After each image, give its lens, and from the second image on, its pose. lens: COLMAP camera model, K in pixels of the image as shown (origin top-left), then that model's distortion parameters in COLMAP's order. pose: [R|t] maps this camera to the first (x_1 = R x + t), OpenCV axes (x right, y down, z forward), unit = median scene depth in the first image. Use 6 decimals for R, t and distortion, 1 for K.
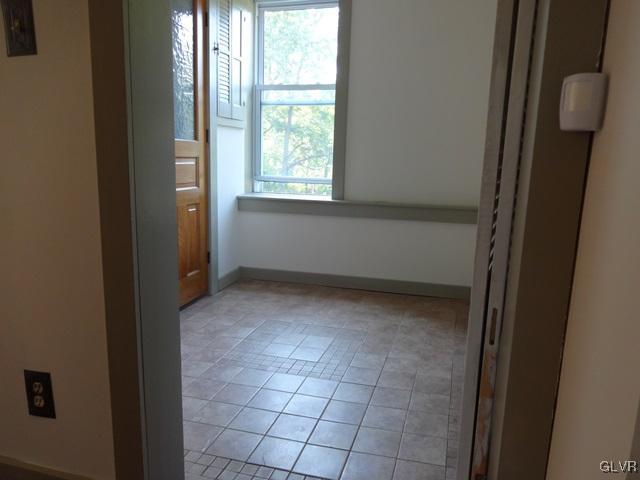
lens RADIAL K [[467.7, 0, 320.0], [0, 467.7, 240.0], [0, 0, 1]] dist [-0.031026, 0.000517]
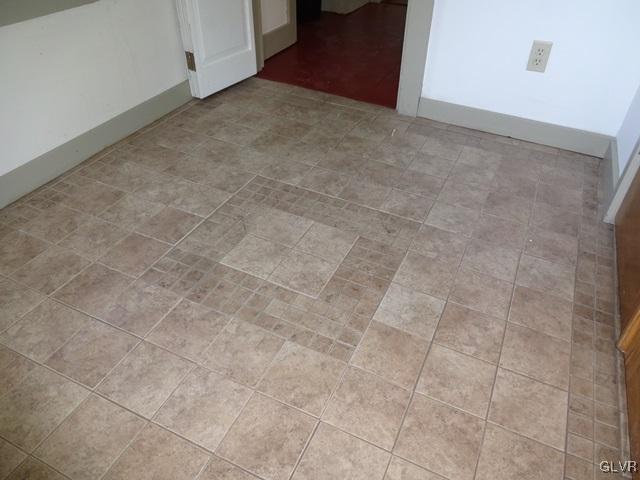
lens RADIAL K [[467.7, 0, 320.0], [0, 467.7, 240.0], [0, 0, 1]] dist [-0.031026, 0.000517]
pose [[-0.989598, -0.120047, 0.079279, -0.116164], [-0.019075, 0.655699, 0.754782, -0.199134], [-0.142593, 0.745418, -0.651168, 1.281499]]
